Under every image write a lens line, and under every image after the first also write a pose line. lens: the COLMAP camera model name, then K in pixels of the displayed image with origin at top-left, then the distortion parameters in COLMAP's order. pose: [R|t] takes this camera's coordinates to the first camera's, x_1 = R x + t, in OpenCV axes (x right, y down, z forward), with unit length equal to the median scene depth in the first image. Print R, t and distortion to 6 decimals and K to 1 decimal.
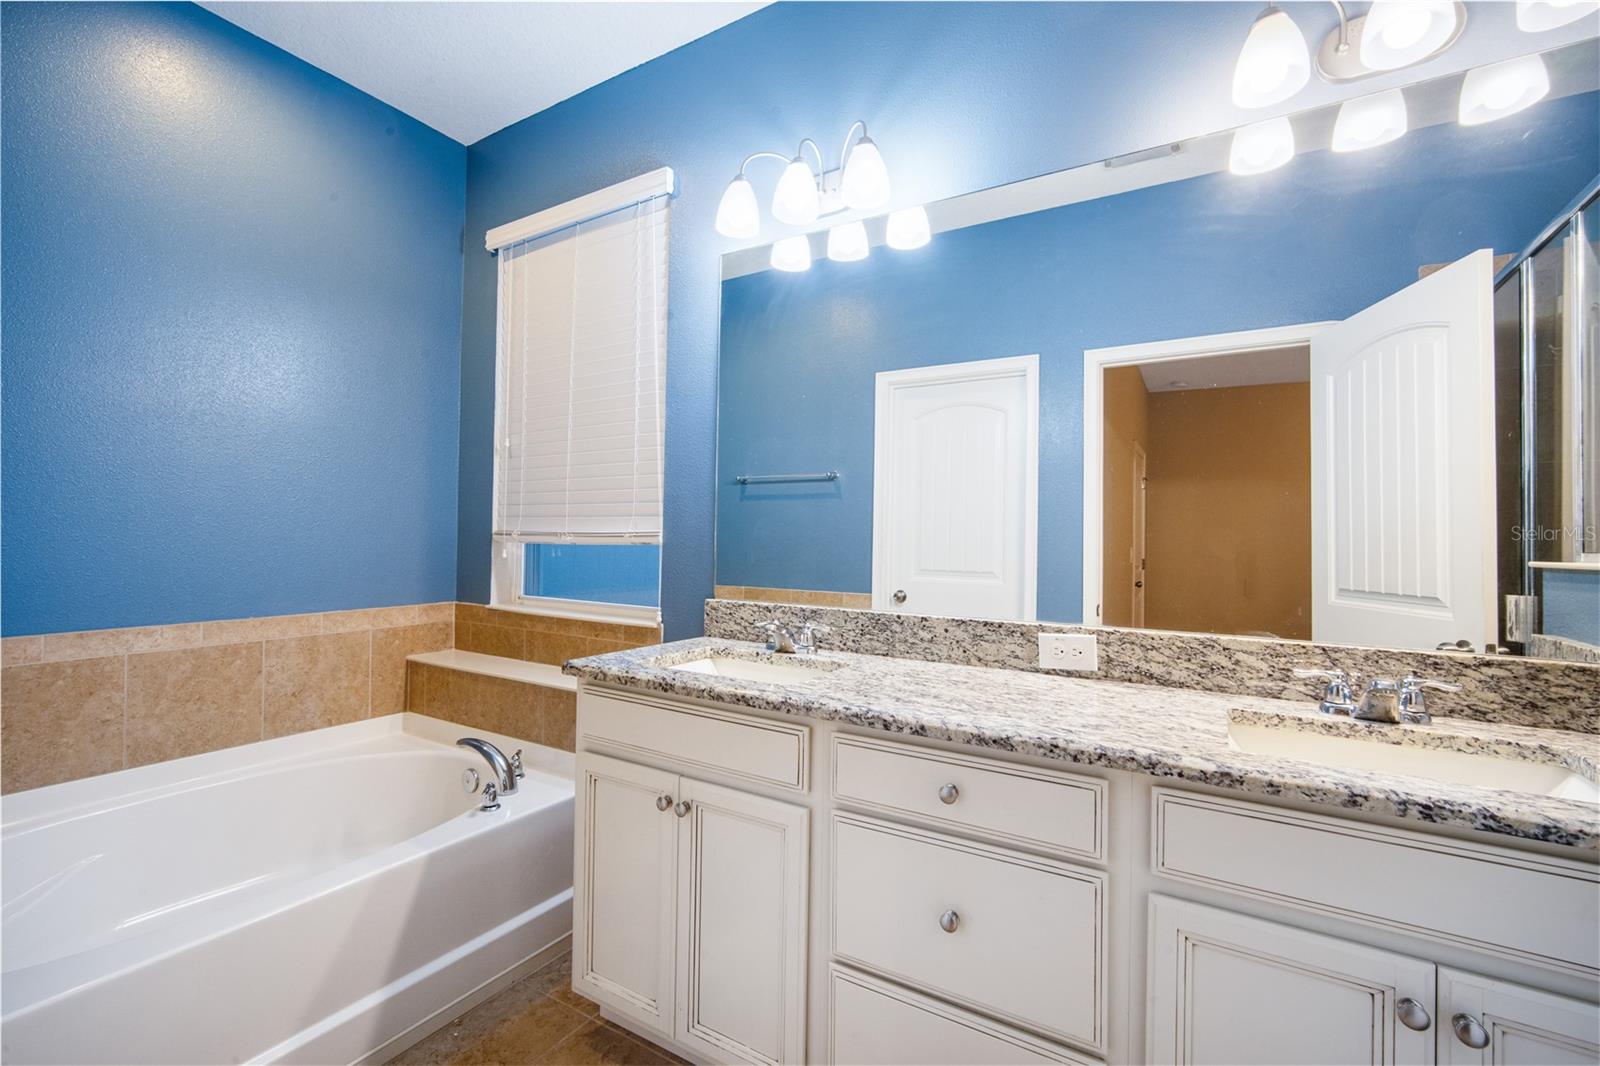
lens RADIAL K [[701.8, 0, 794.4], [0, 701.8, 530.0], [0, 0, 1]] dist [-0.005120, -0.000103]
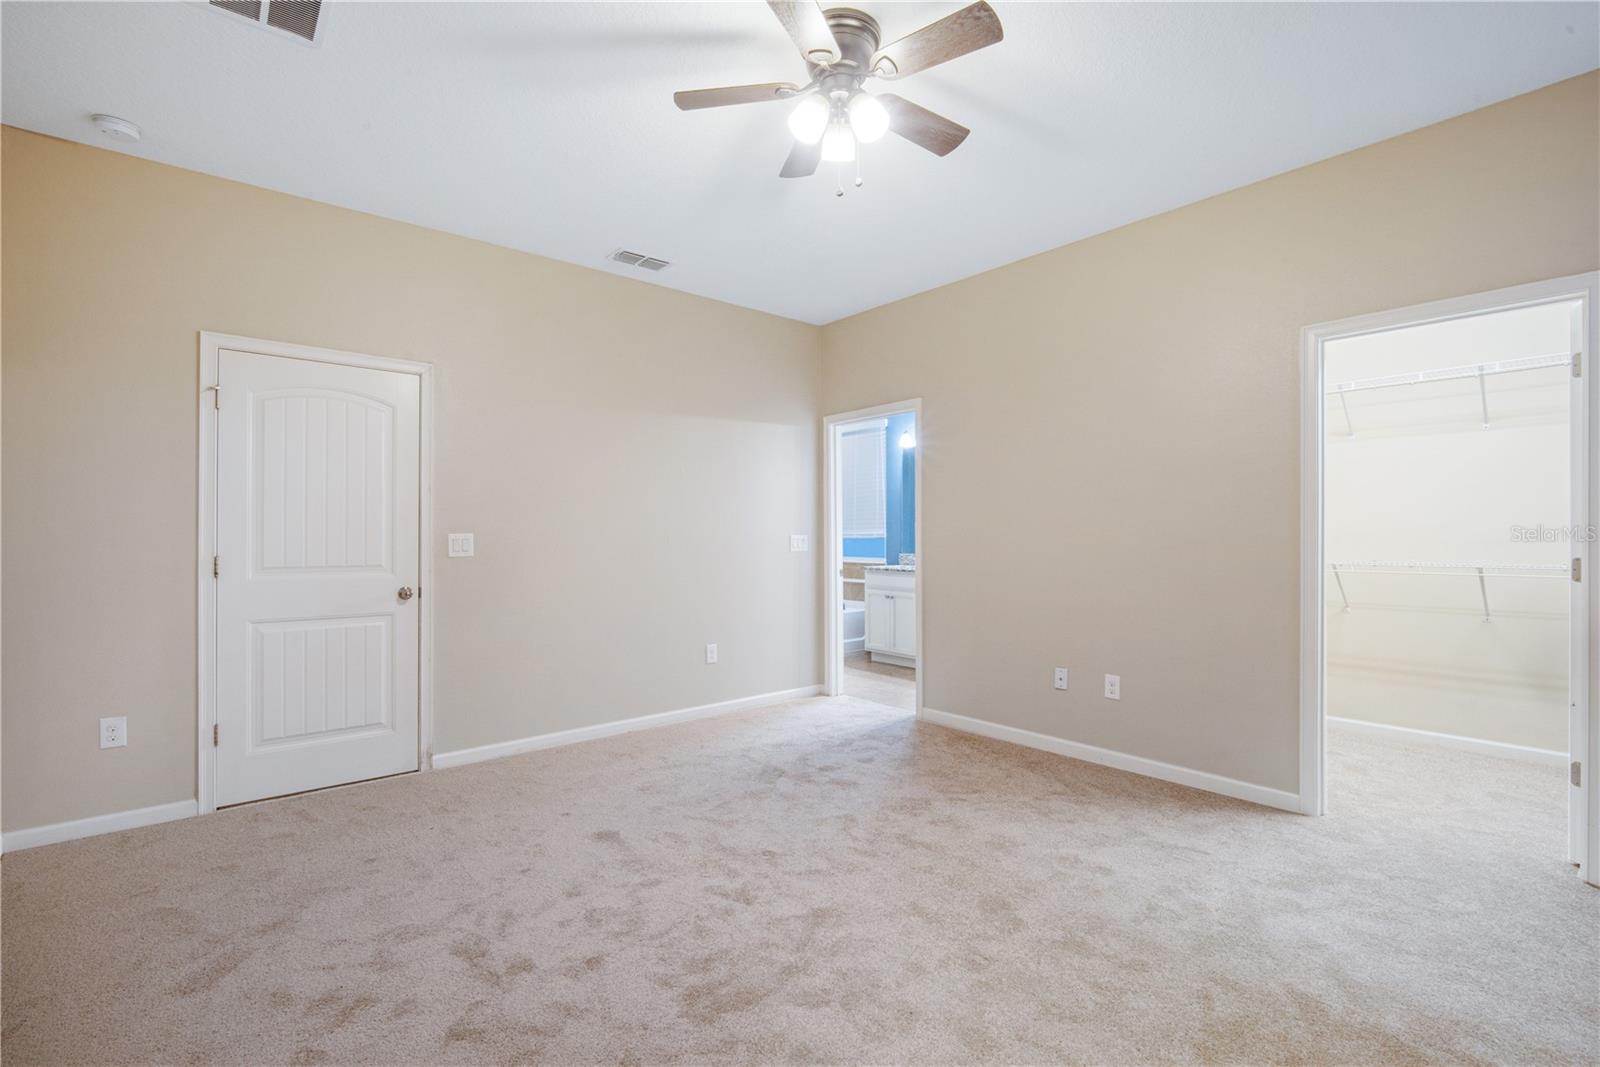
lens RADIAL K [[701.8, 0, 794.4], [0, 701.8, 530.5], [0, 0, 1]] dist [-0.005120, -0.000103]
pose [[0.941560, -0.030691, -0.335443, 0.676467], [0.033740, 0.999425, 0.003265, -0.064615], [0.335150, -0.014392, 0.942055, -2.982925]]
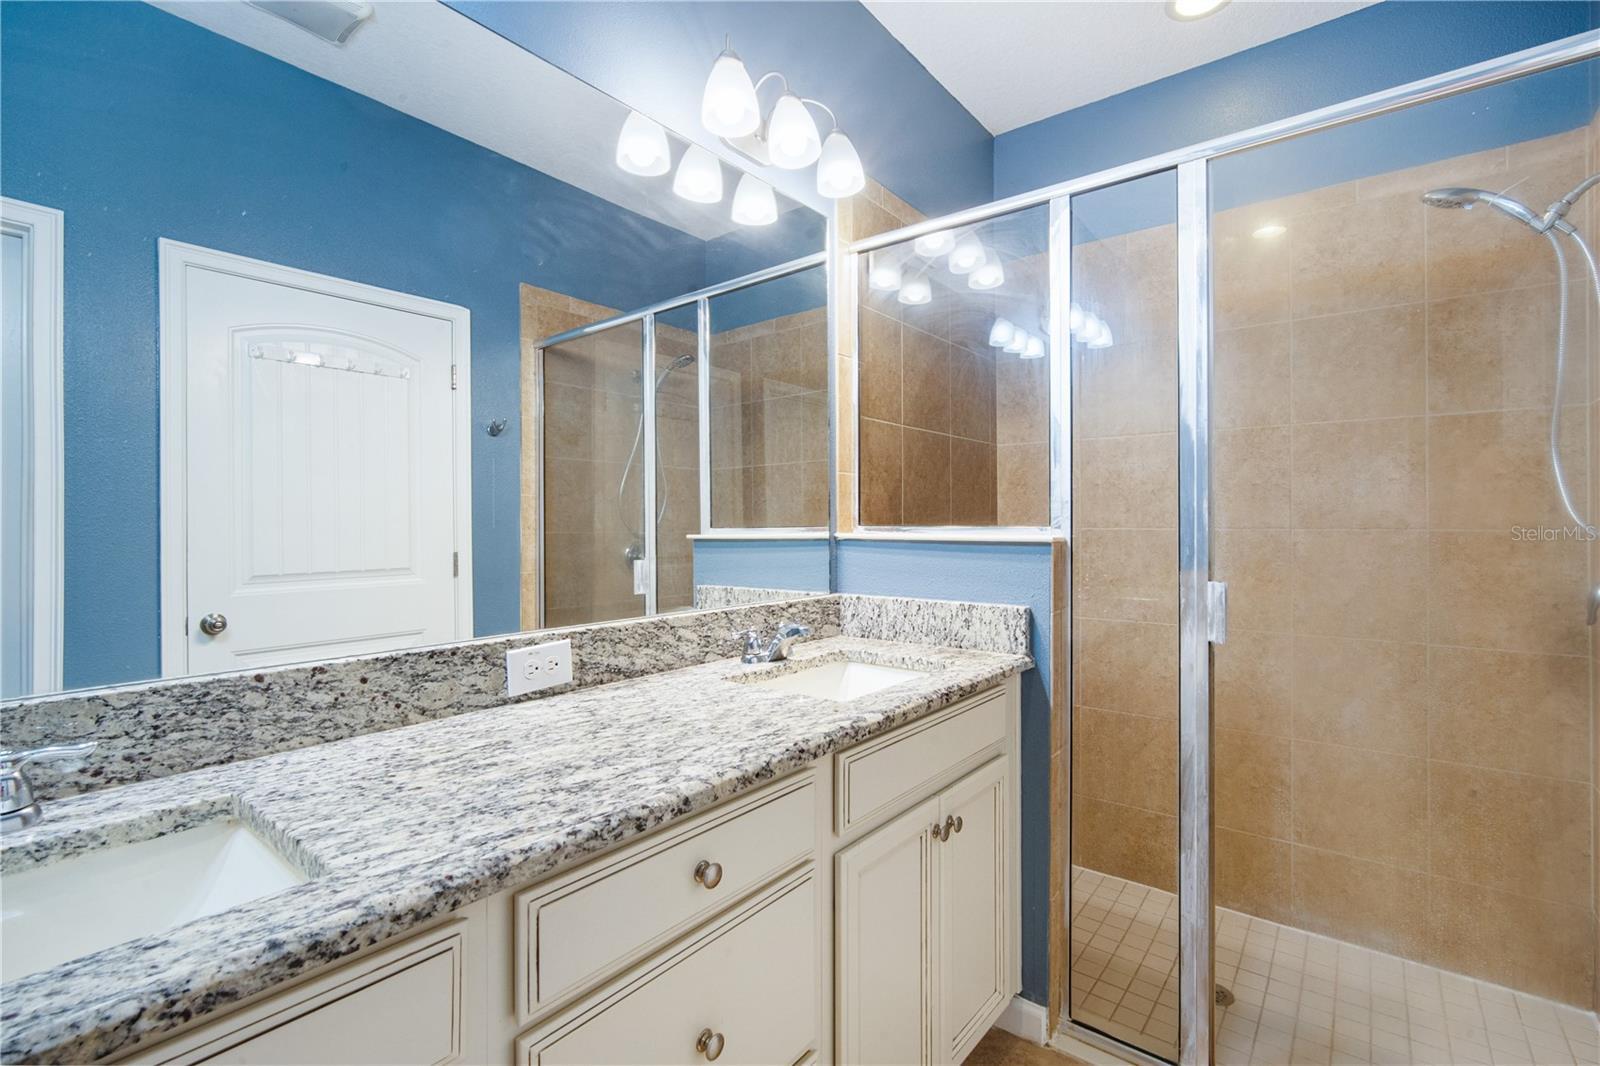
lens RADIAL K [[722.3, 0, 823.5], [0, 722.3, 508.9], [0, 0, 1]] dist [-0.005292, 0.000199]
pose [[0.099976, 0.004278, 0.994981, -0.390946], [-0.009578, 0.999949, -0.003337, -0.005318], [-0.994944, -0.009196, 0.100012, 0.600831]]
